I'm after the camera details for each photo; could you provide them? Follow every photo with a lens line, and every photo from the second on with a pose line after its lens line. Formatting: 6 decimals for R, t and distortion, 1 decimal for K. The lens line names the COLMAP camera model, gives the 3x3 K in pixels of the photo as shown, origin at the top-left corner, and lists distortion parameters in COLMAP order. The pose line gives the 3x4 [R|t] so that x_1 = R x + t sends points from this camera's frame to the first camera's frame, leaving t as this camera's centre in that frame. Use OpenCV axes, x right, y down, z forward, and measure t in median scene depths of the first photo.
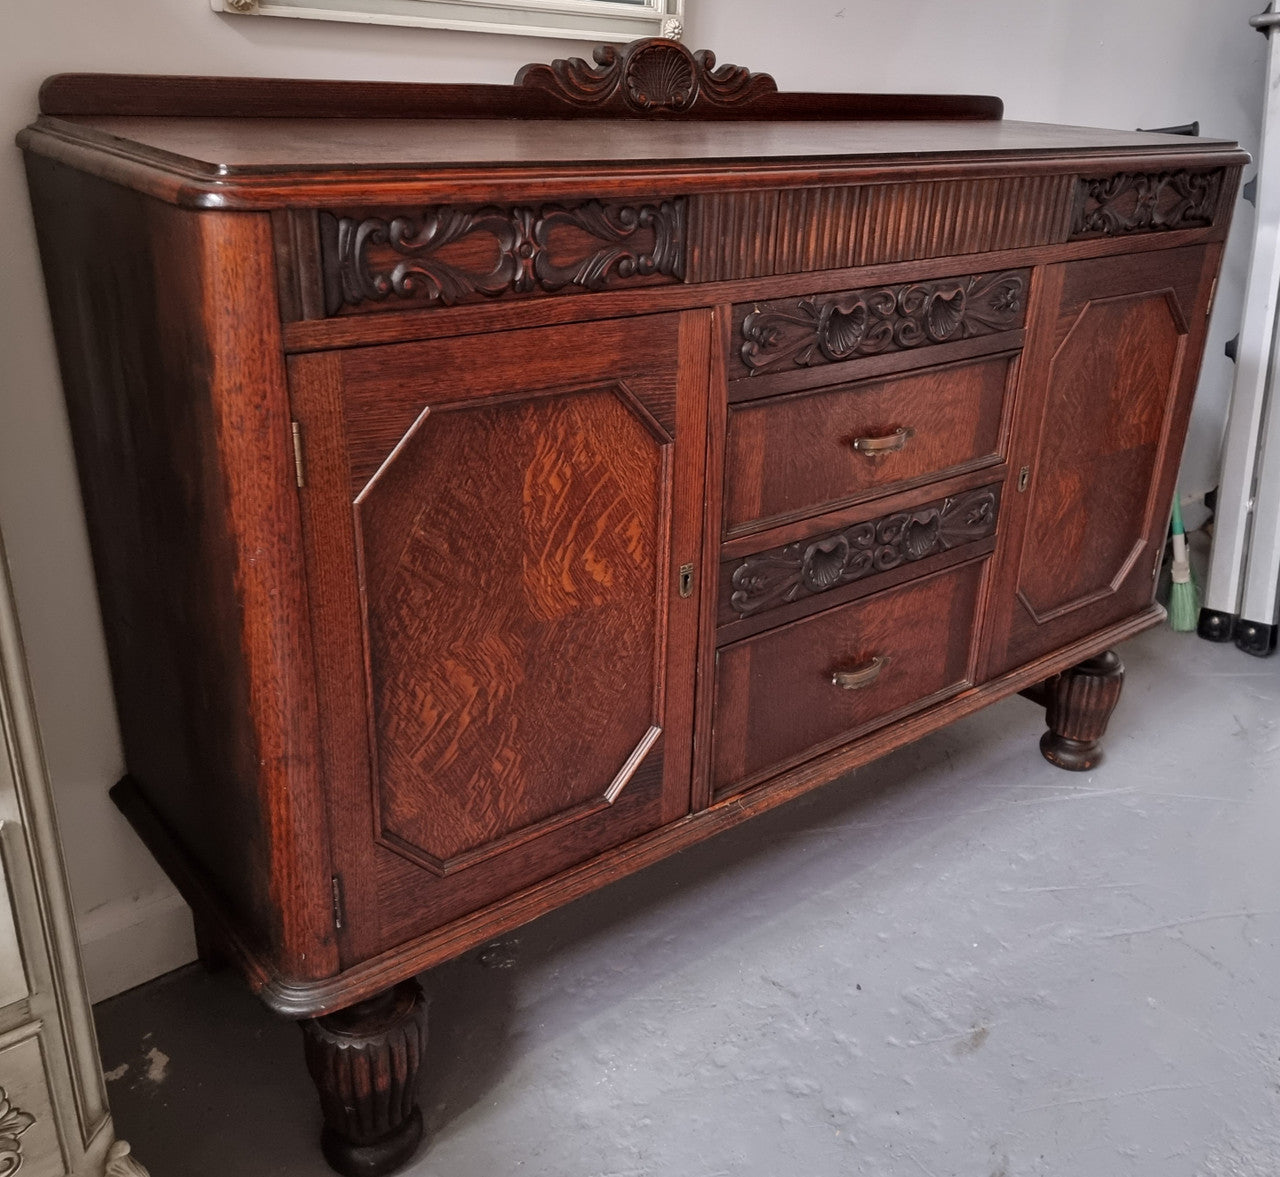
lens RADIAL K [[1237.2, 0, 727.3], [0, 1237.2, 555.4], [0, 0, 1]] dist [0.071902, 0.000000]
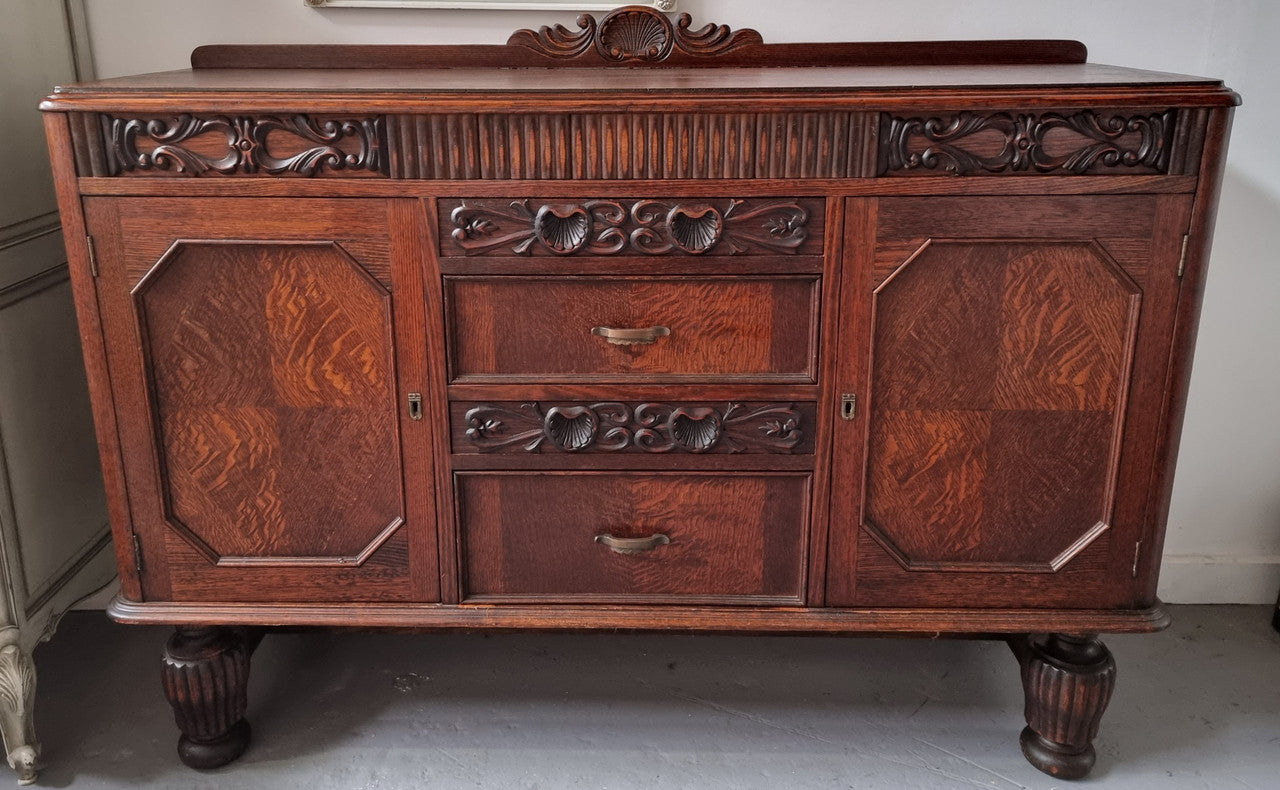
lens RADIAL K [[1051.8, 0, 618.3], [0, 1051.8, 313.9], [0, 0, 1]] dist [0.064296, -0.013630]
pose [[0.736552, 0.136669, -0.662429, 0.872910], [-0.218512, 0.974938, -0.041818, -0.077327], [0.640112, 0.175550, 0.747956, 0.310390]]
